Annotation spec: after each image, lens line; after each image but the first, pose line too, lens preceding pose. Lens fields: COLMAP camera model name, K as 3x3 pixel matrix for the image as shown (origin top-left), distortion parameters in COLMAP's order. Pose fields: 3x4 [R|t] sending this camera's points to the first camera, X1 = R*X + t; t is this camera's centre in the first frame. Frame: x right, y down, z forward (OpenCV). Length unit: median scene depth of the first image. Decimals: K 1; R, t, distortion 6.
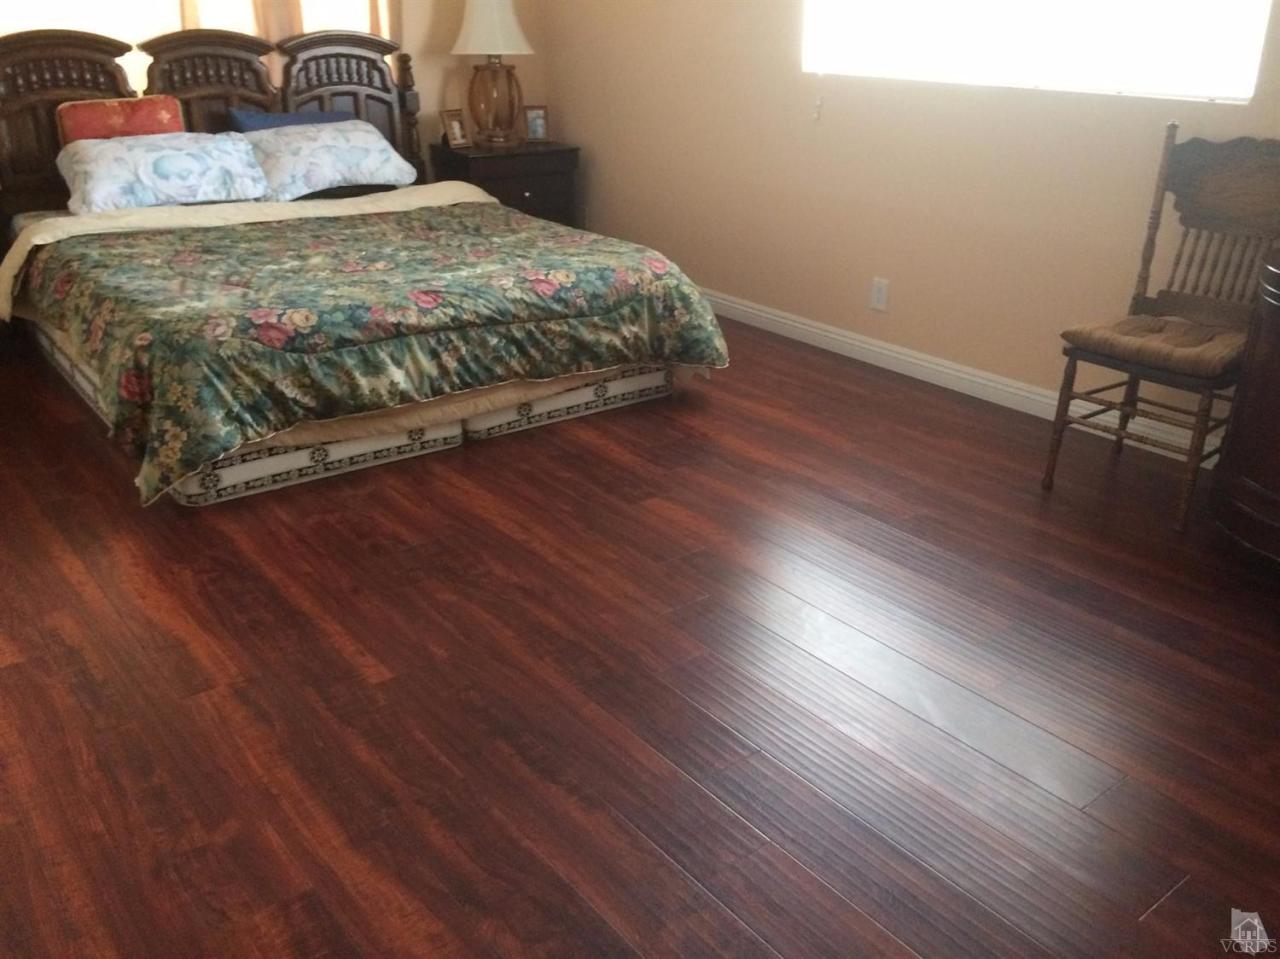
lens RADIAL K [[1094.7, 0, 637.8], [0, 1094.7, 470.4], [0, 0, 1]] dist [0.080233, -0.119545]
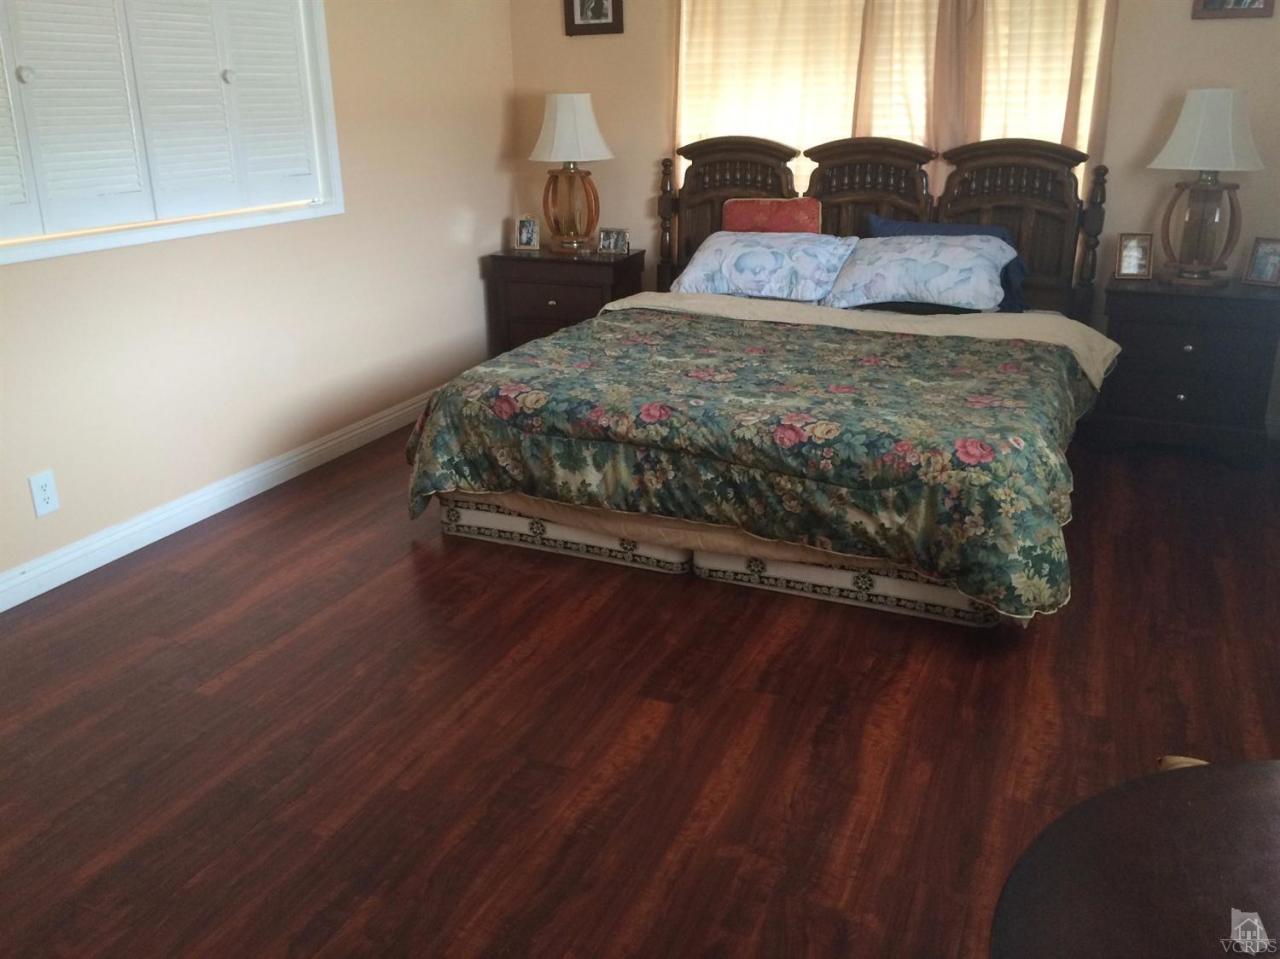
lens RADIAL K [[1094.7, 0, 637.8], [0, 1094.7, 470.4], [0, 0, 1]] dist [0.080233, -0.119545]
pose [[0.476420, 0.264913, -0.838358, 0.573411], [-0.332165, 0.937092, 0.107350, -0.193267], [0.814058, 0.227330, 0.534445, 0.458382]]
